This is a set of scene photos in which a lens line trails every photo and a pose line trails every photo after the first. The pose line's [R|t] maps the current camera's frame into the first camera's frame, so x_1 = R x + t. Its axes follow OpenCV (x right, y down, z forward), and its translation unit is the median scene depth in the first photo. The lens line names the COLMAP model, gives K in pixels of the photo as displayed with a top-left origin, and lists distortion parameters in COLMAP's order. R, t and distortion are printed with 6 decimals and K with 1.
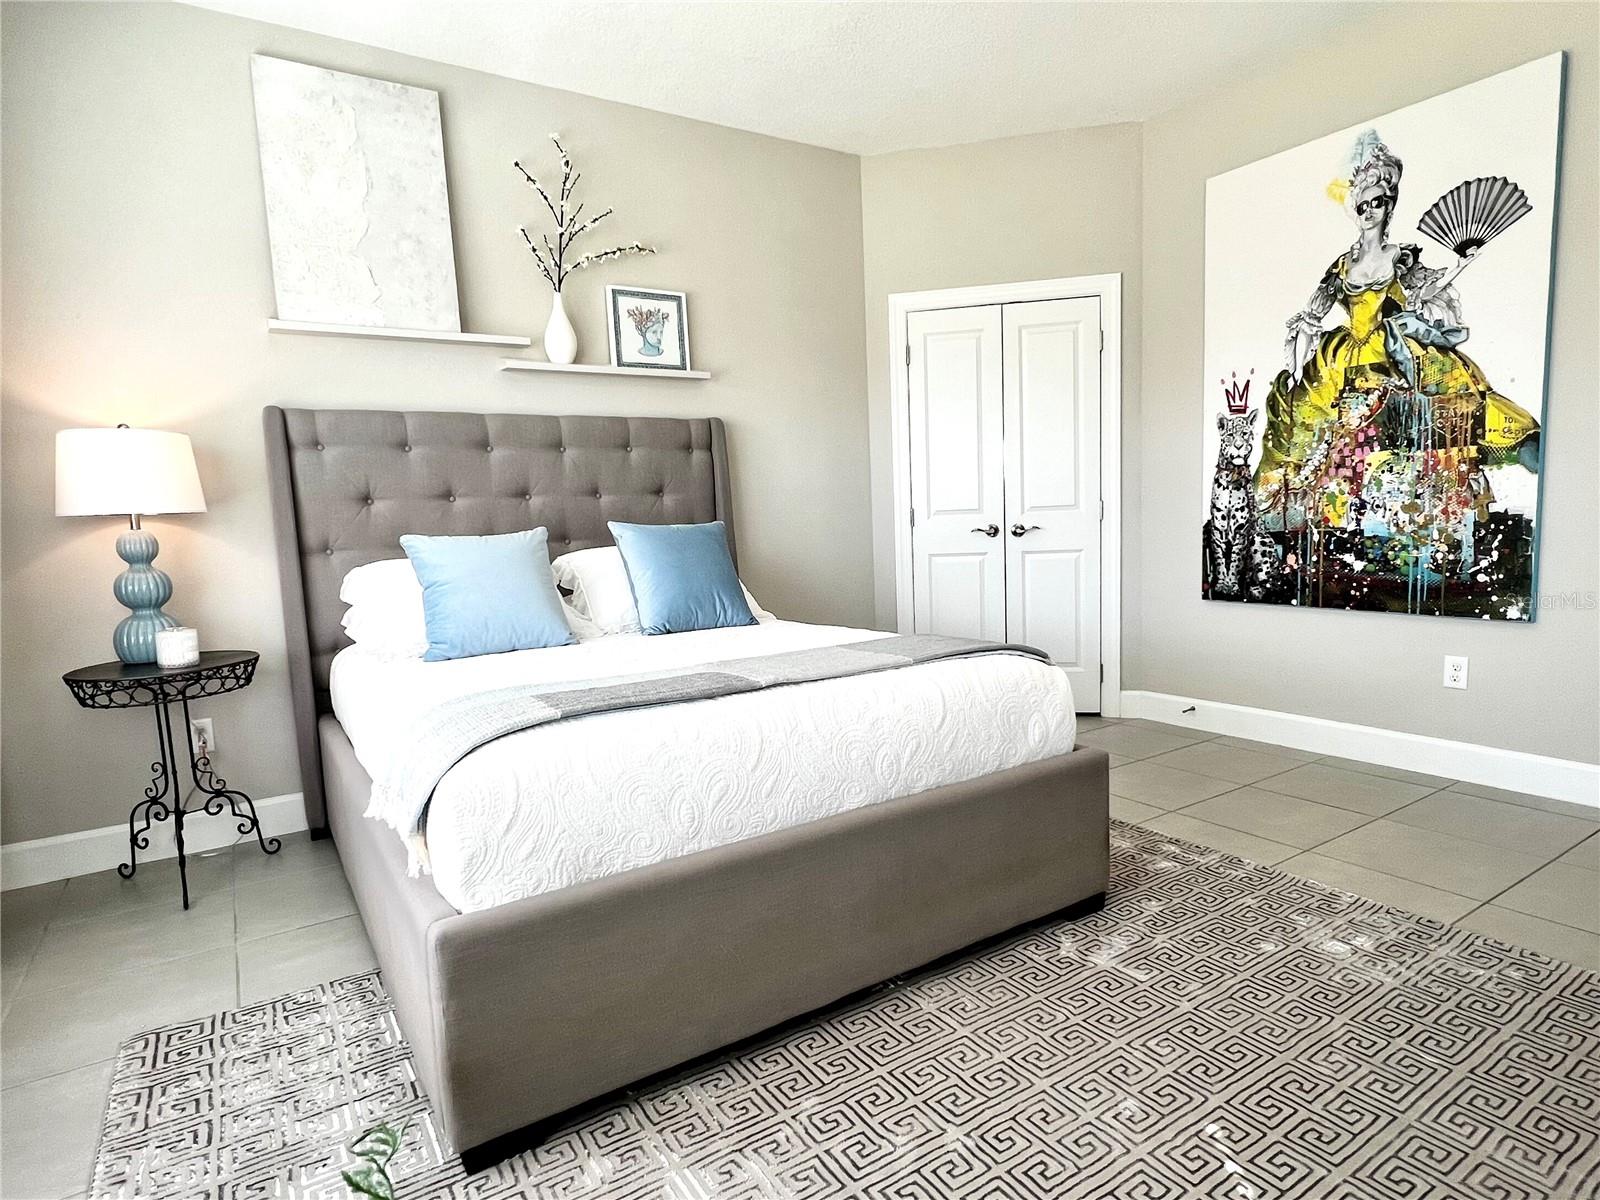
lens RADIAL K [[865.1, 0, 793.9], [0, 865.1, 605.6], [0, 0, 1]] dist [0.004004, 0.000281]
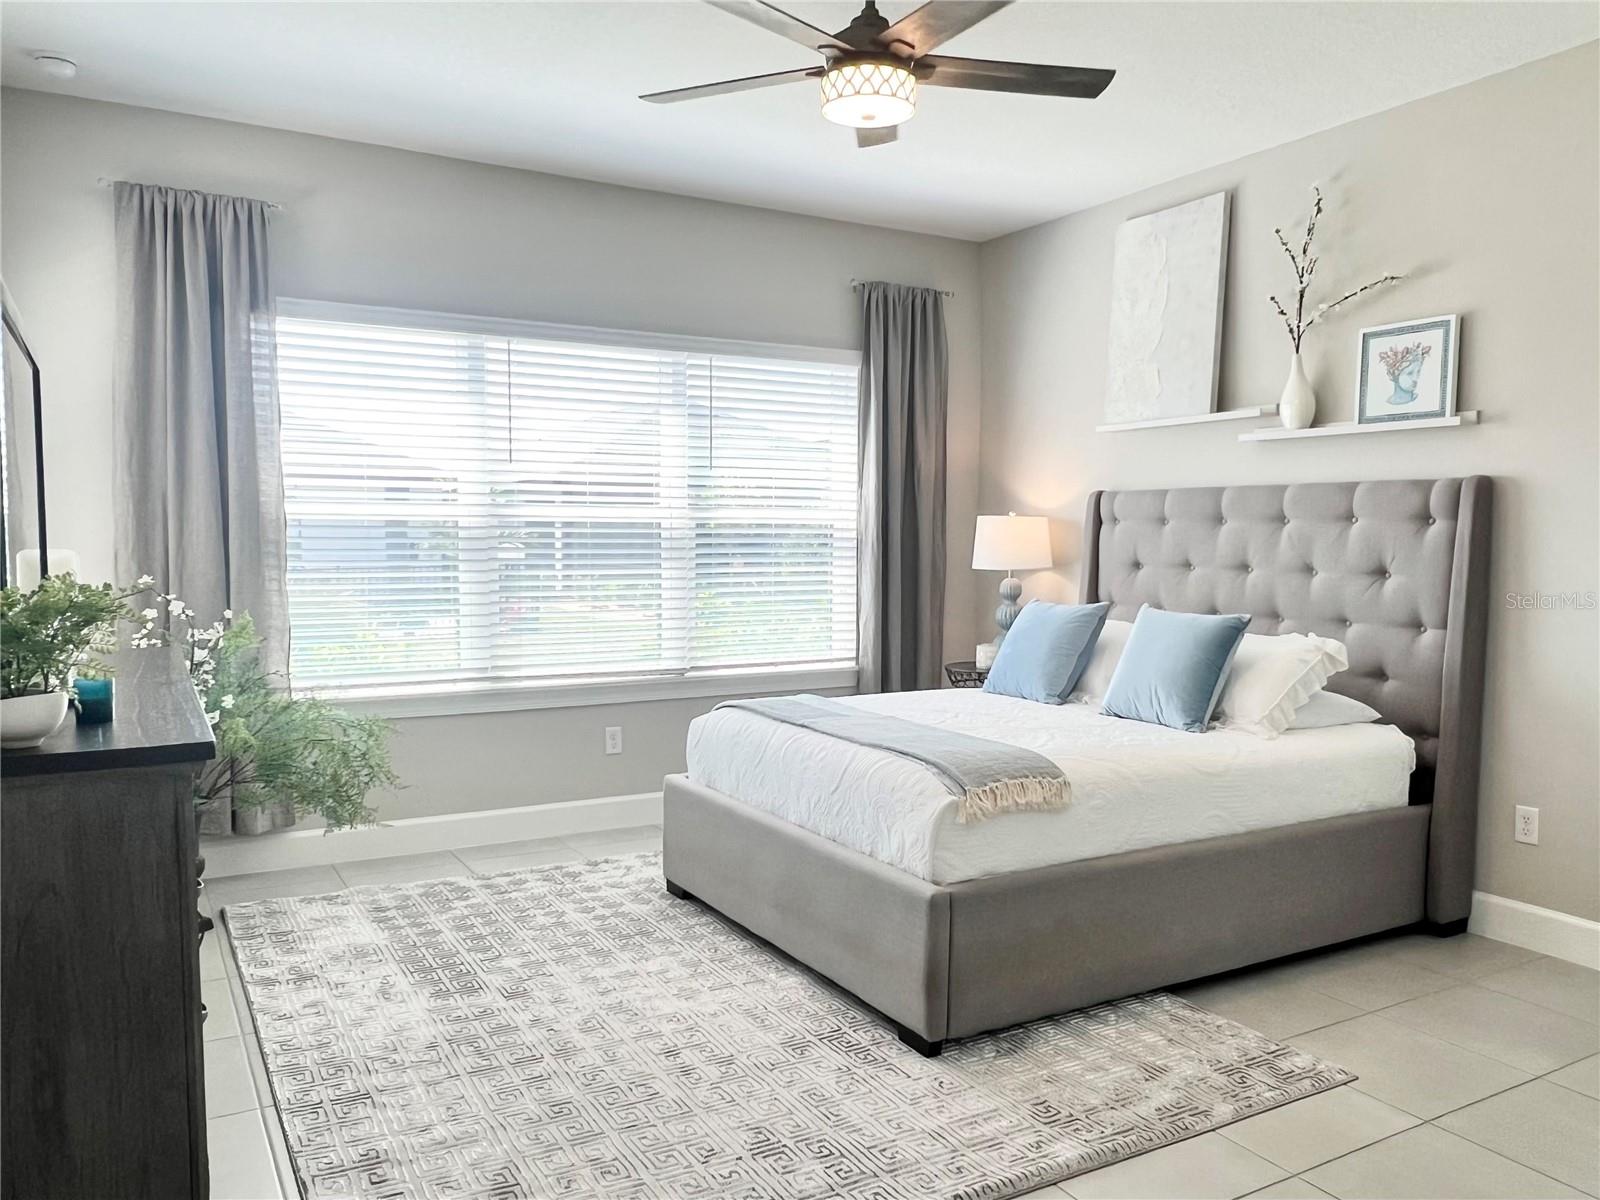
lens RADIAL K [[1205.3, 0, 796.6], [0, 1205.3, 604.1], [0, 0, 1]] dist [-0.005039, -0.001197]
pose [[-0.040538, 0.100001, -0.994161, 1.004020], [-0.109750, 0.988513, 0.103908, -0.164139], [0.993132, 0.113322, -0.029097, 0.510744]]
